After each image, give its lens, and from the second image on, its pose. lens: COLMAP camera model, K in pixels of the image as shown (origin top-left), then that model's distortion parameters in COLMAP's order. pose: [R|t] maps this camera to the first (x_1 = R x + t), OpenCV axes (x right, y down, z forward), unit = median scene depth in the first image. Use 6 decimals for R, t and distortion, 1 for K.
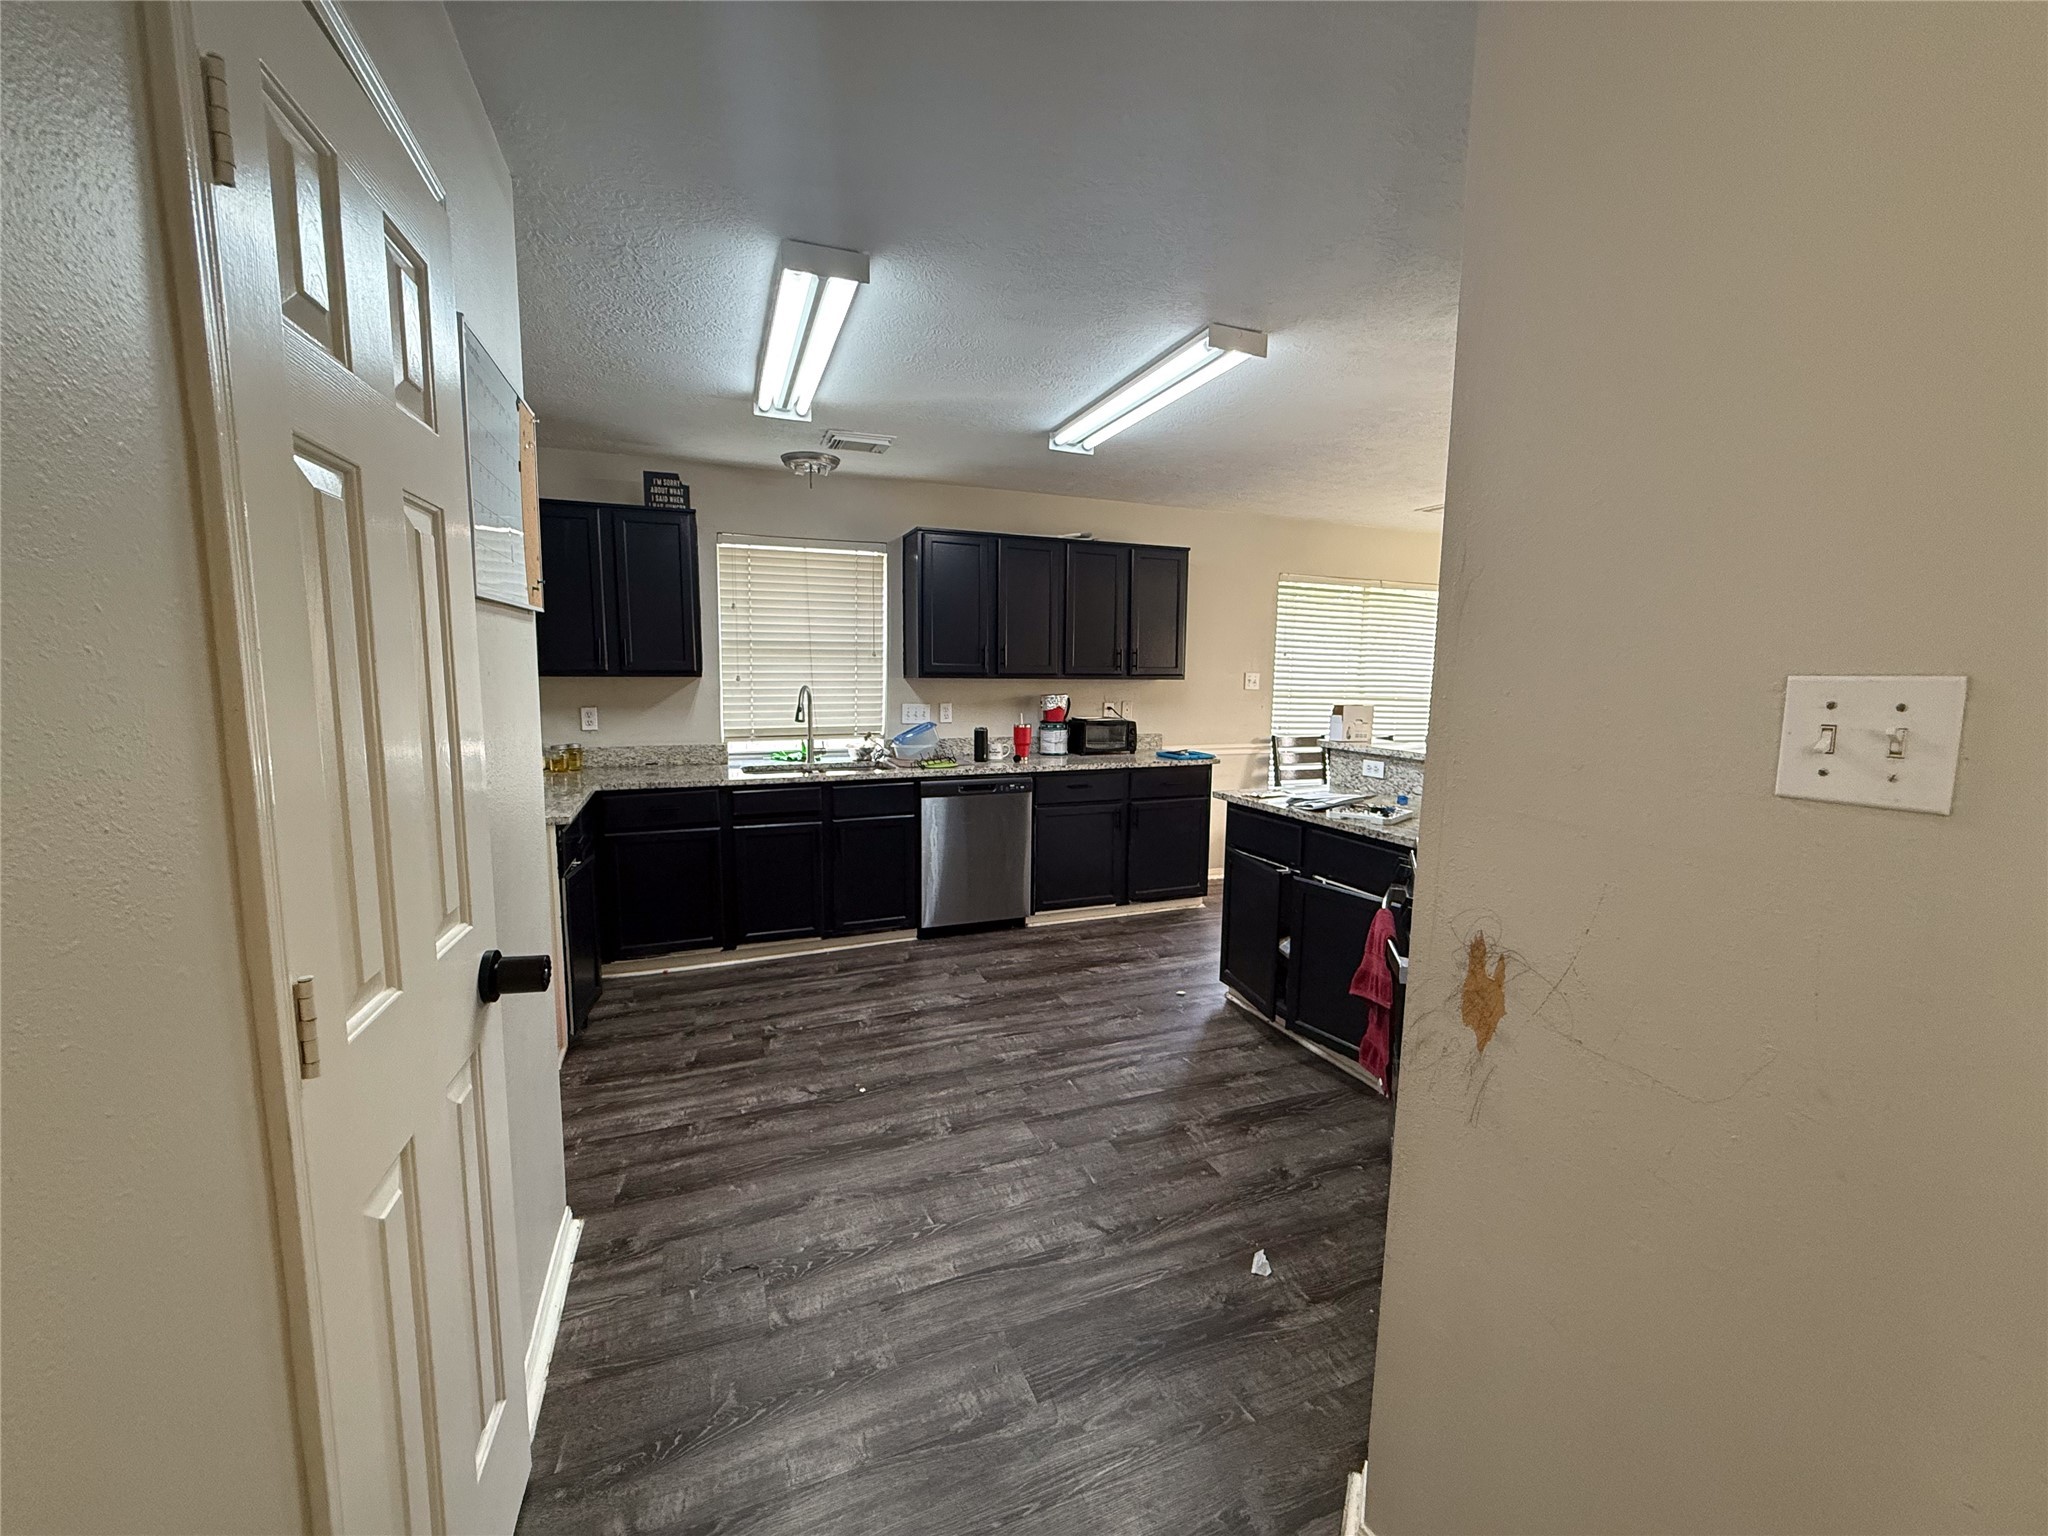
lens RADIAL K [[812.5, 0, 1016.8], [0, 812.5, 765.4], [0, 0, 1]] dist [0.000626, -0.000361]
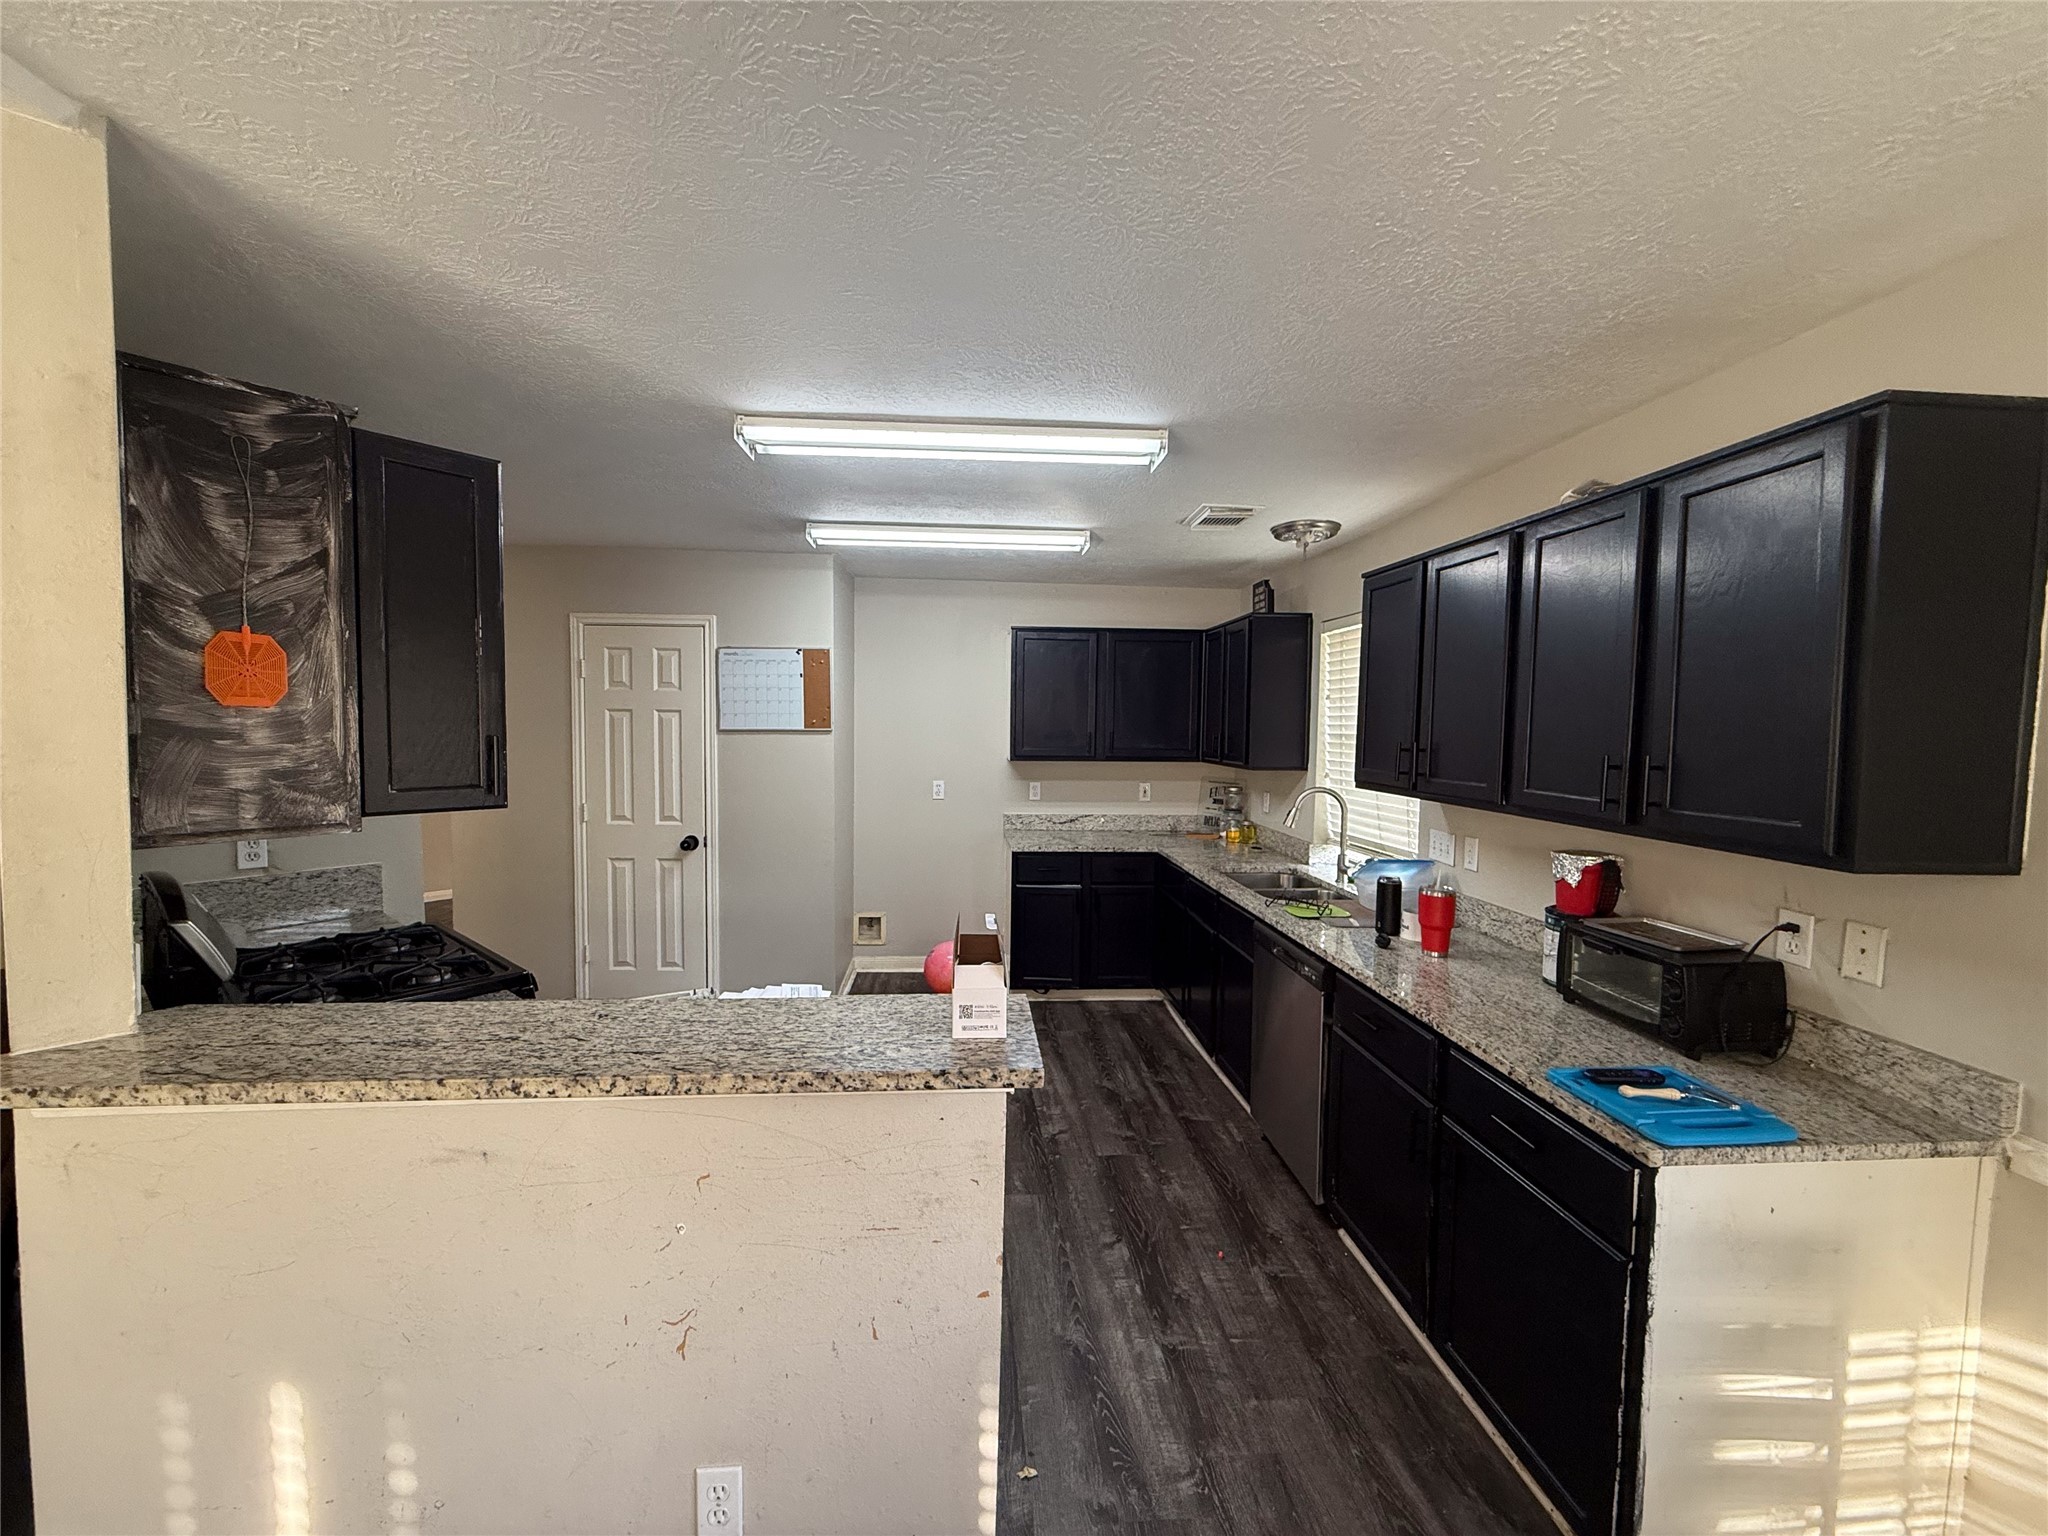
lens RADIAL K [[812.5, 0, 1016.8], [0, 812.5, 765.4], [0, 0, 1]] dist [0.000626, -0.000361]
pose [[-0.285851, 0.041722, -0.957365, 0.701556], [-0.133268, 0.987613, 0.082831, -0.164308], [0.948962, 0.151264, -0.276750, 1.022063]]
